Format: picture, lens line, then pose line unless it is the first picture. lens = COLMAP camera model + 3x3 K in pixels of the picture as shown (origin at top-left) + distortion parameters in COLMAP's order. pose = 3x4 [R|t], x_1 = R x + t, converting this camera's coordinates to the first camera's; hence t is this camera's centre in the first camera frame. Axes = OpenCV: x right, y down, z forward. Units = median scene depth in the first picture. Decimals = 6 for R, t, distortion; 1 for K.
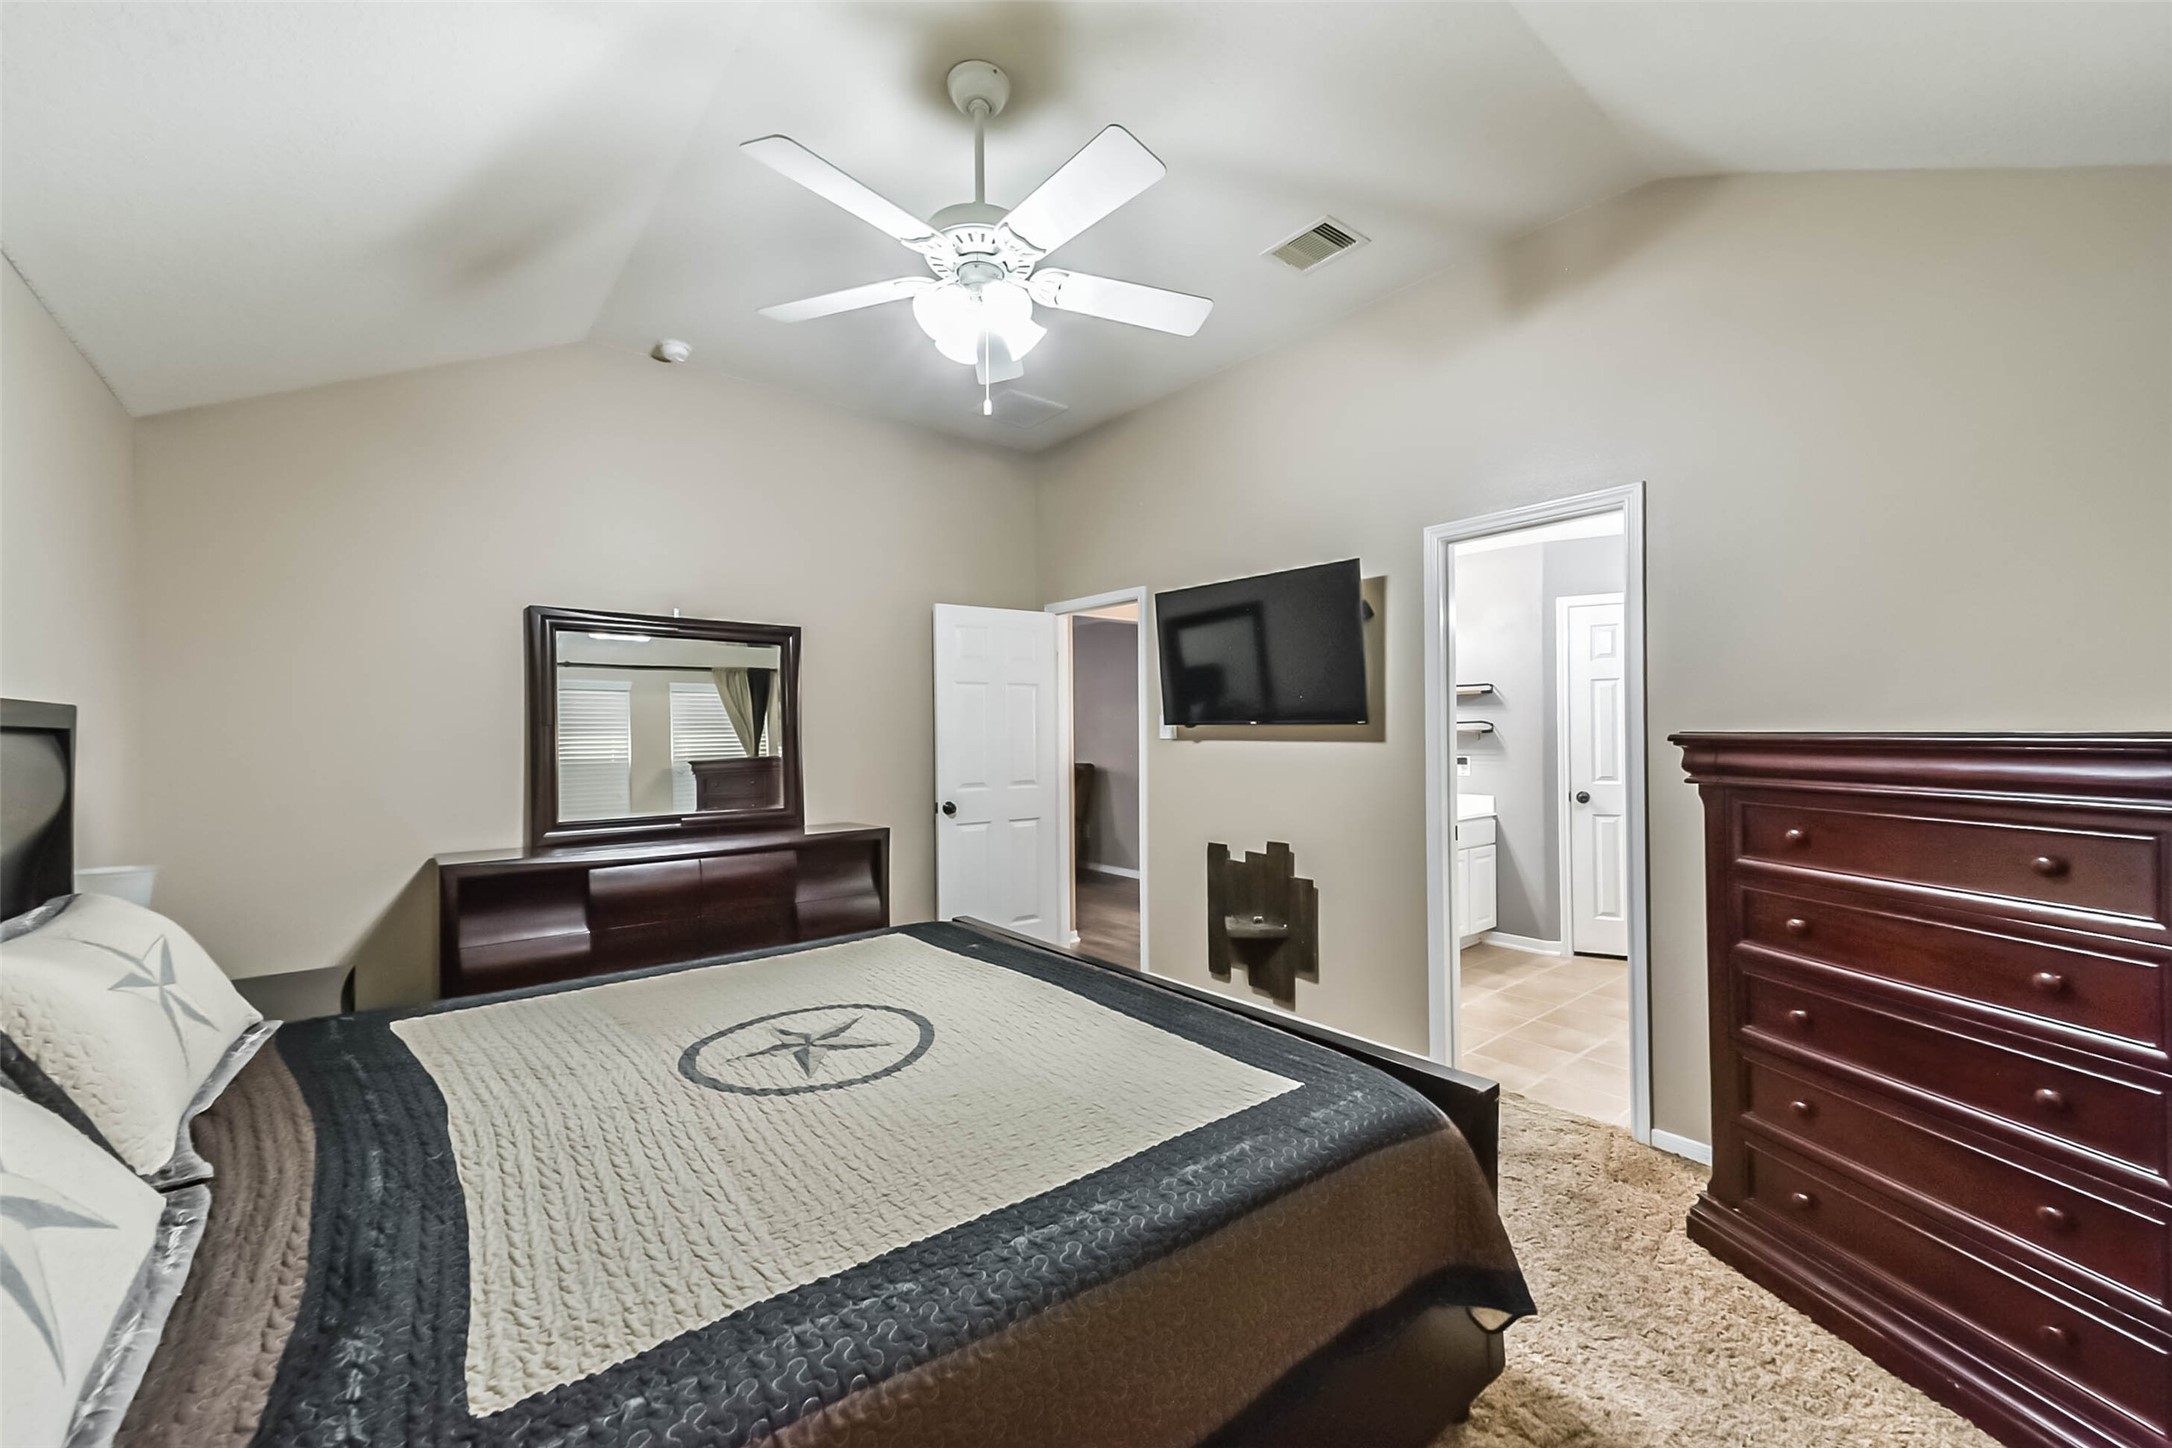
lens RADIAL K [[859.8, 0, 1083.3], [0, 859.8, 728.0], [0, 0, 1]] dist [0.026639, -0.007816]
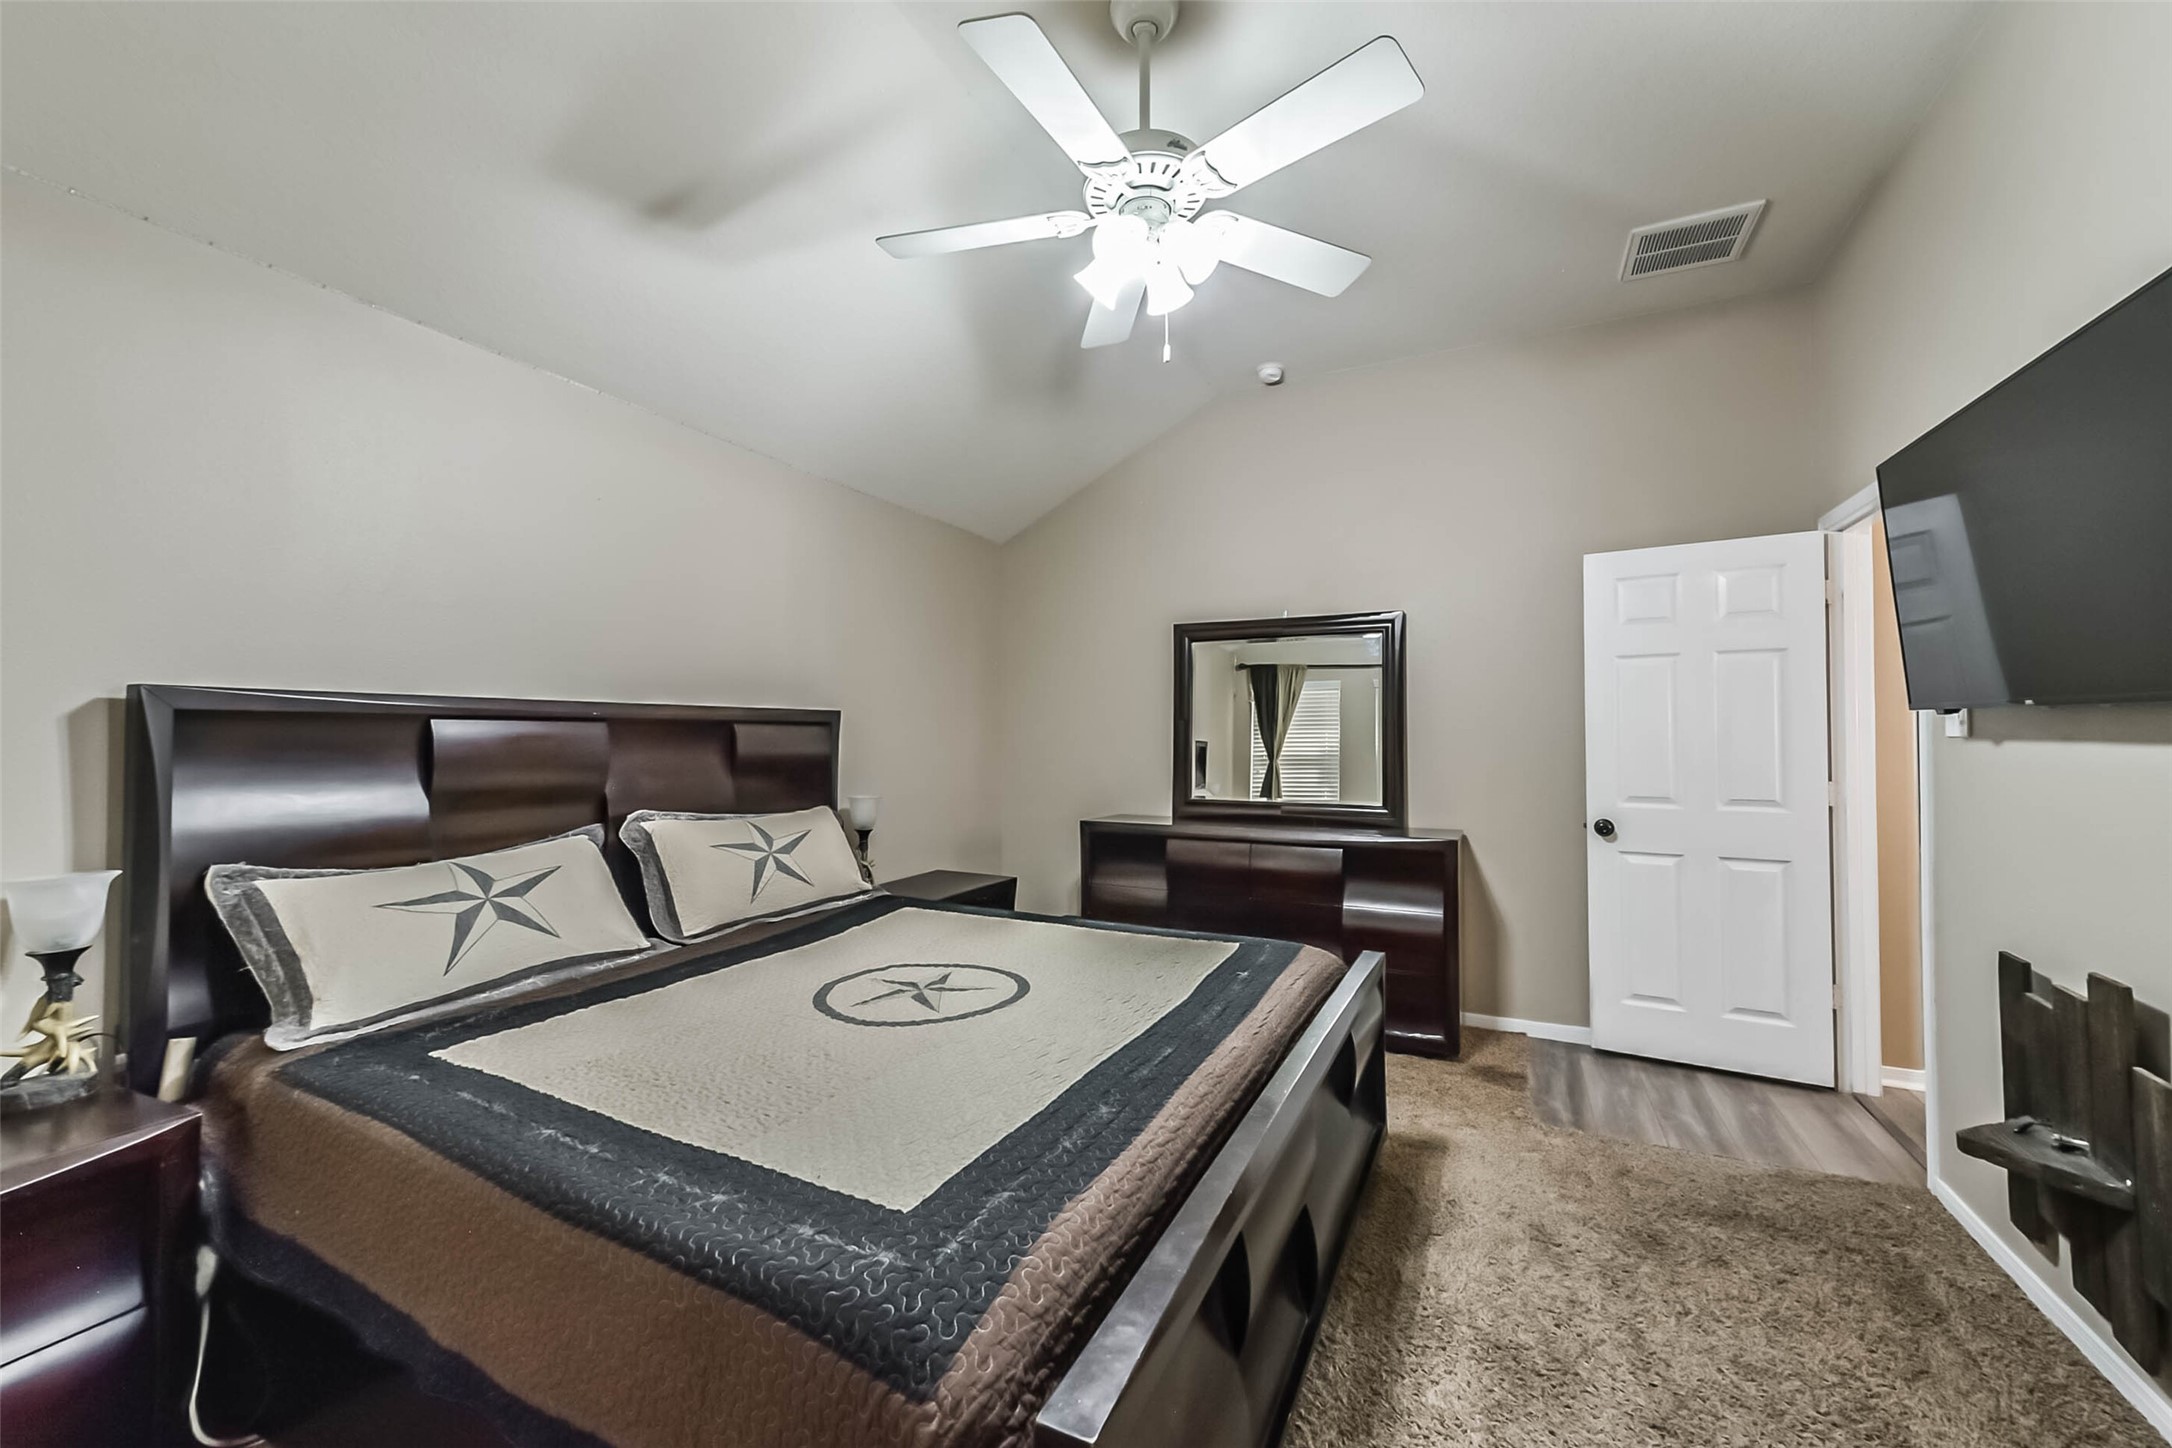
lens RADIAL K [[856.5, 0, 1090.1], [0, 856.5, 725.3], [0, 0, 1]] dist [0.008505, -0.000086]
pose [[0.410876, -0.003075, -0.911686, 0.406716], [0.004676, 0.999988, -0.001265, 0.004799], [0.911679, -0.003744, 0.410886, 0.355897]]
